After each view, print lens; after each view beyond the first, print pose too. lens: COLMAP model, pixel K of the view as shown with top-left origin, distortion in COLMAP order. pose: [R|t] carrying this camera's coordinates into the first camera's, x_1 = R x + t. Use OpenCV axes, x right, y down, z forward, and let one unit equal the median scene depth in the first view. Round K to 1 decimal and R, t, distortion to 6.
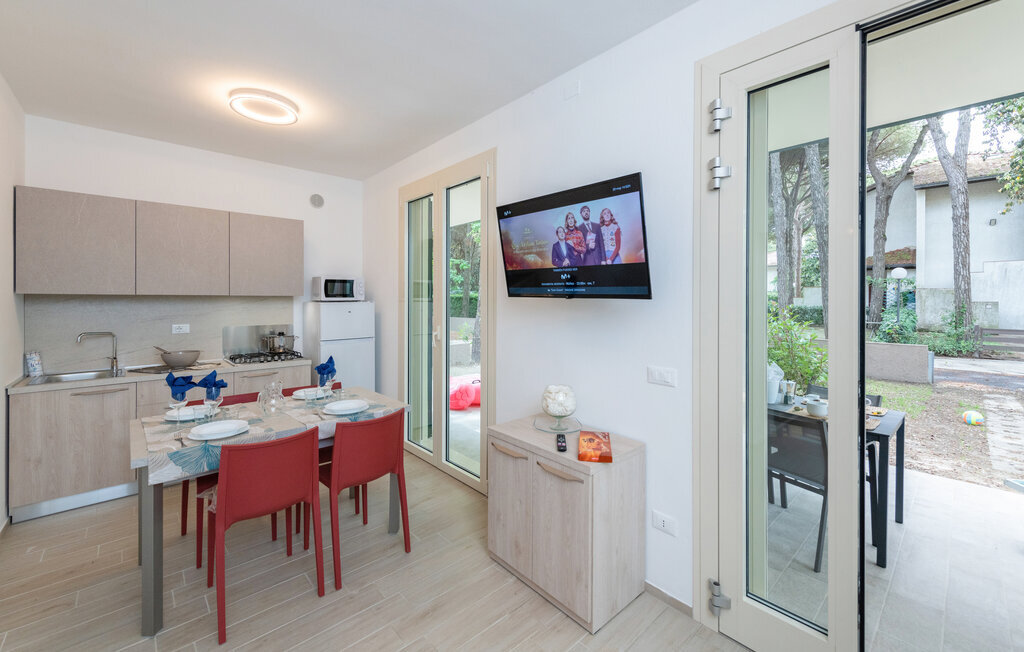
lens RADIAL K [[405.3, 0, 513.7], [0, 405.3, 300.6], [0, 0, 1]] dist [0.000086, -0.004722]
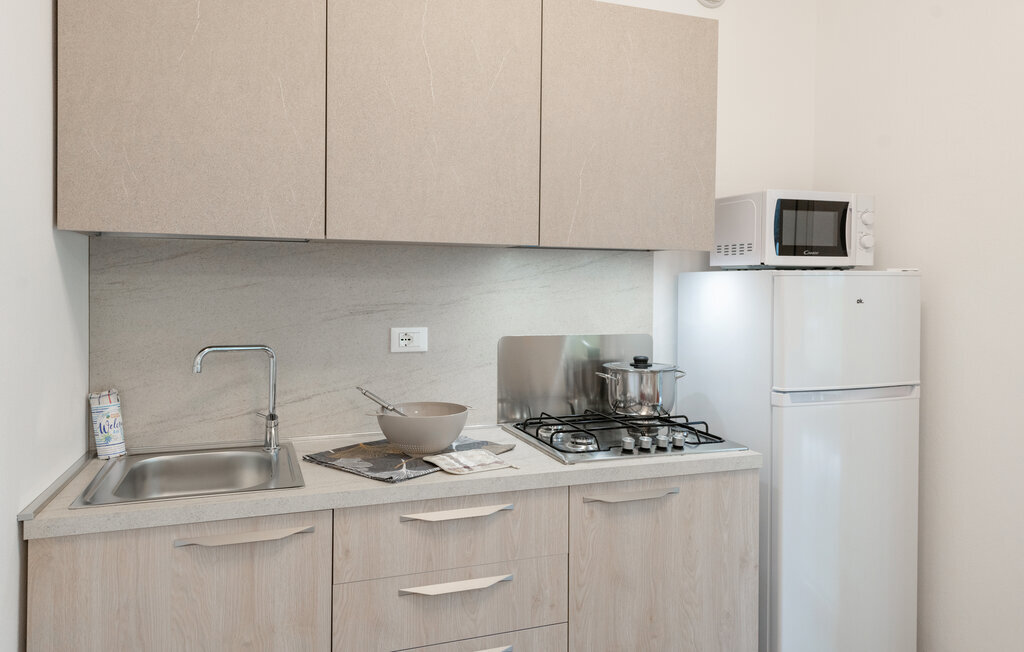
lens RADIAL K [[697.3, 0, 511.7], [0, 697.3, 289.2], [0, 0, 1]] dist [0.001900, -0.000688]
pose [[0.917278, 0.010224, -0.398115, -0.515208], [-0.009390, 0.999948, 0.004044, 0.021753], [0.398136, 0.000028, 0.917326, 0.482718]]
